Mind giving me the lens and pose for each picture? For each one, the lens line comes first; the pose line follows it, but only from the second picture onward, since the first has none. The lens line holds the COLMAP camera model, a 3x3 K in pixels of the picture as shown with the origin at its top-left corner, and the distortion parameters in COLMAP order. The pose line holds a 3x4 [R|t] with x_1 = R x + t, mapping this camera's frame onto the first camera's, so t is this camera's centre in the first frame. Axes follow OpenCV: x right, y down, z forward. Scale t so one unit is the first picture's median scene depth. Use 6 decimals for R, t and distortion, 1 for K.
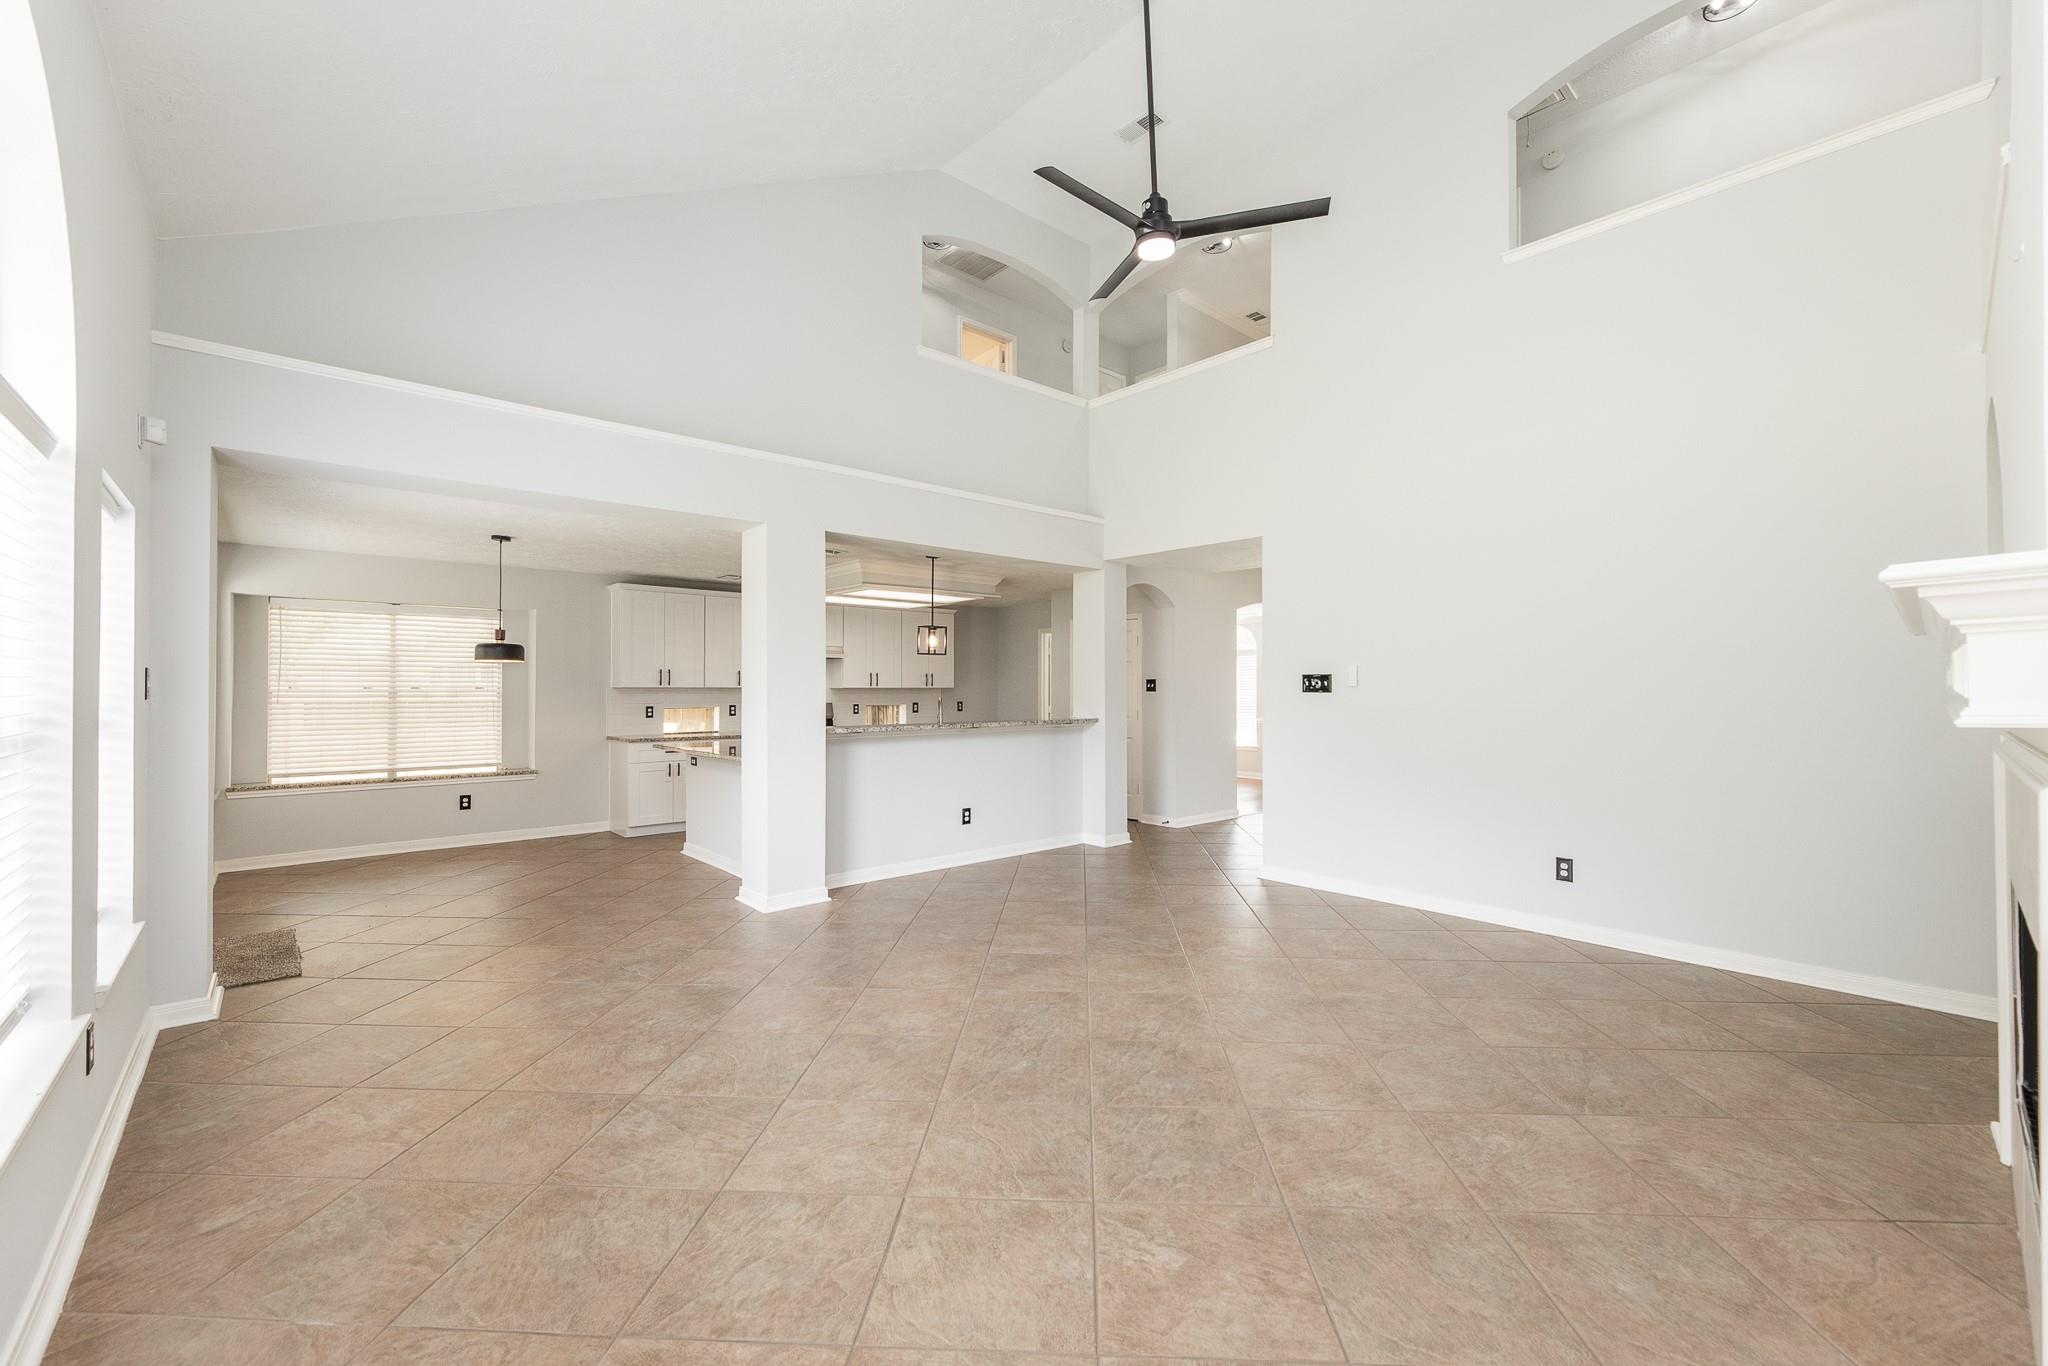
lens RADIAL K [[825.4, 0, 1029.1], [0, 825.4, 682.5], [0, 0, 1]] dist [-0.001738, -0.000913]
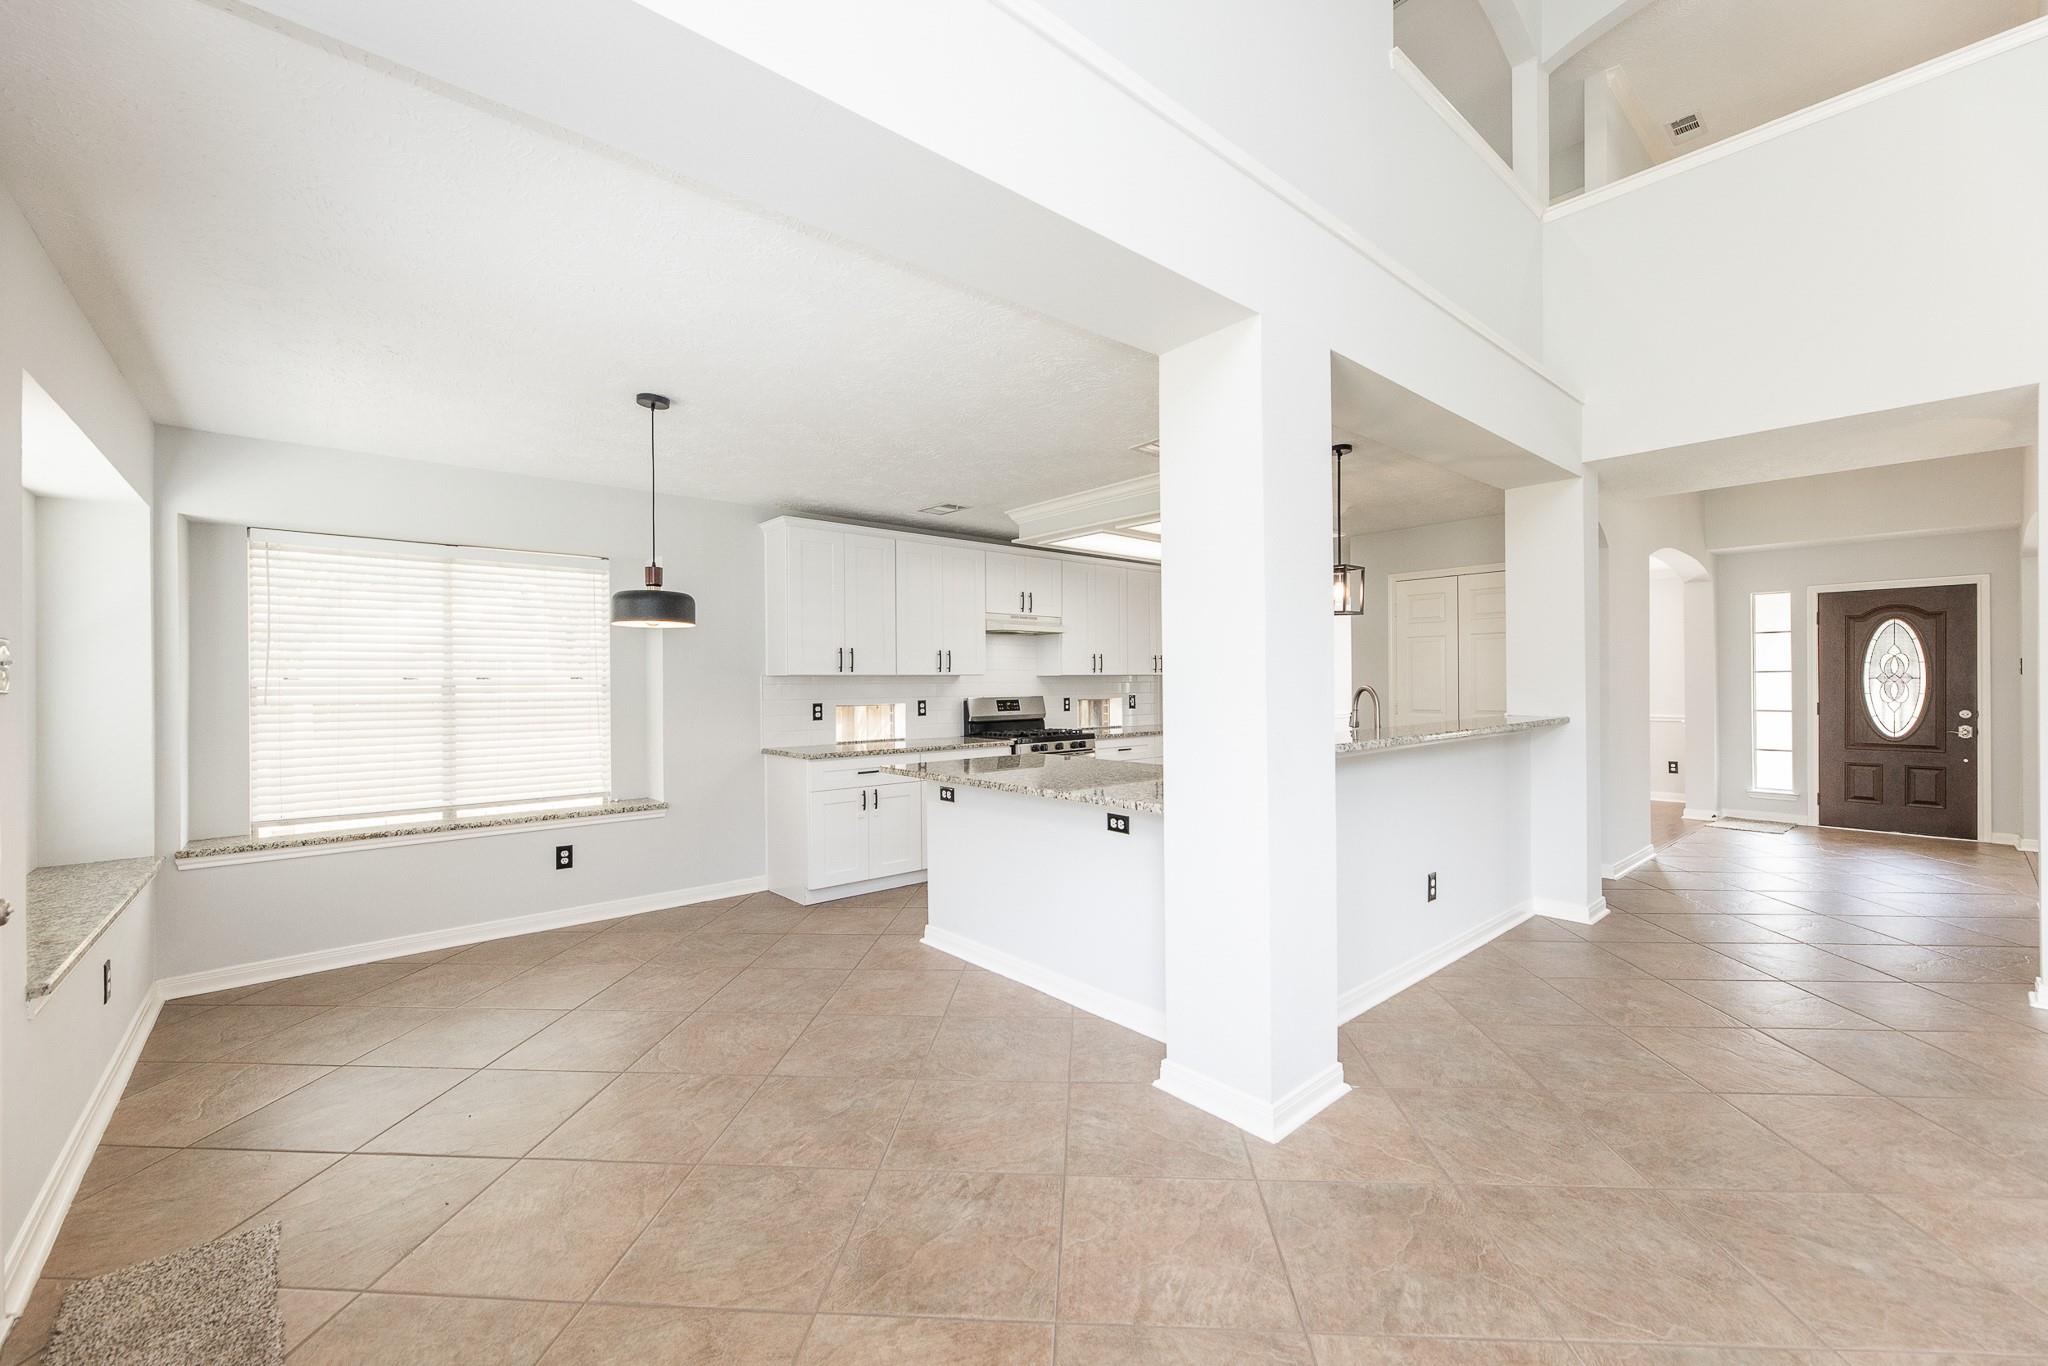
lens RADIAL K [[825.4, 0, 1034.1], [0, 825.4, 683.8], [0, 0, 1]] dist [-0.001738, -0.000913]
pose [[0.999855, -0.009360, -0.014249, -0.341728], [0.009492, 0.999912, 0.009230, 0.010175], [0.014162, -0.009364, 0.999856, 0.406723]]
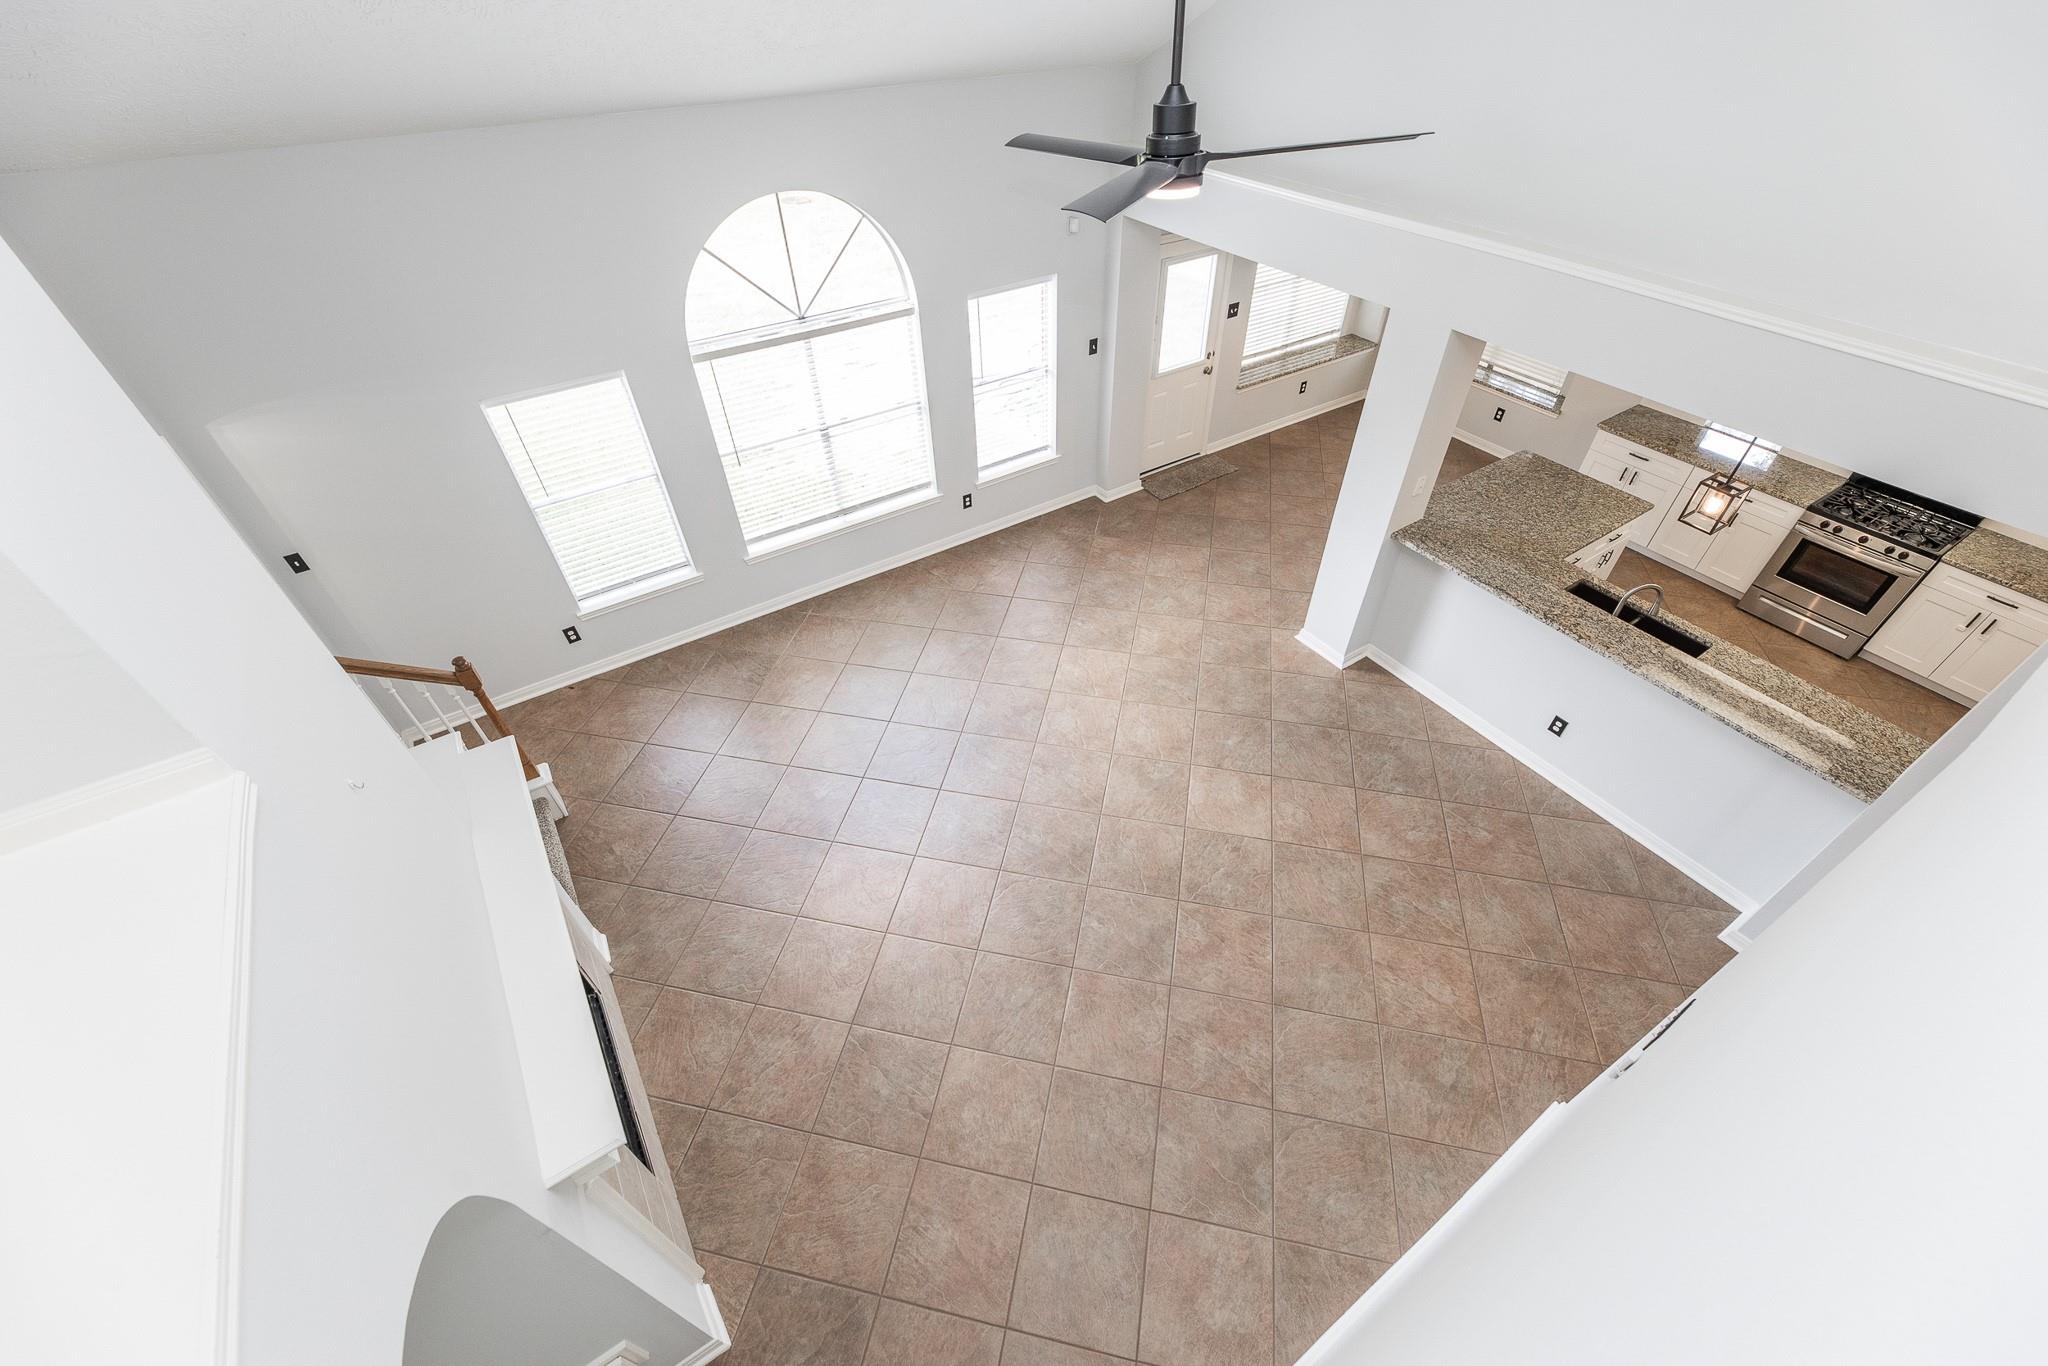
lens RADIAL K [[825.4, 0, 1051.1], [0, 825.4, 694.2], [0, 0, 1]] dist [-0.001738, -0.000913]
pose [[-0.141834, 0.684592, -0.714995, 0.516105], [0.011267, 0.723366, 0.690372, -0.395807], [0.989826, 0.089862, -0.110311, 0.595854]]
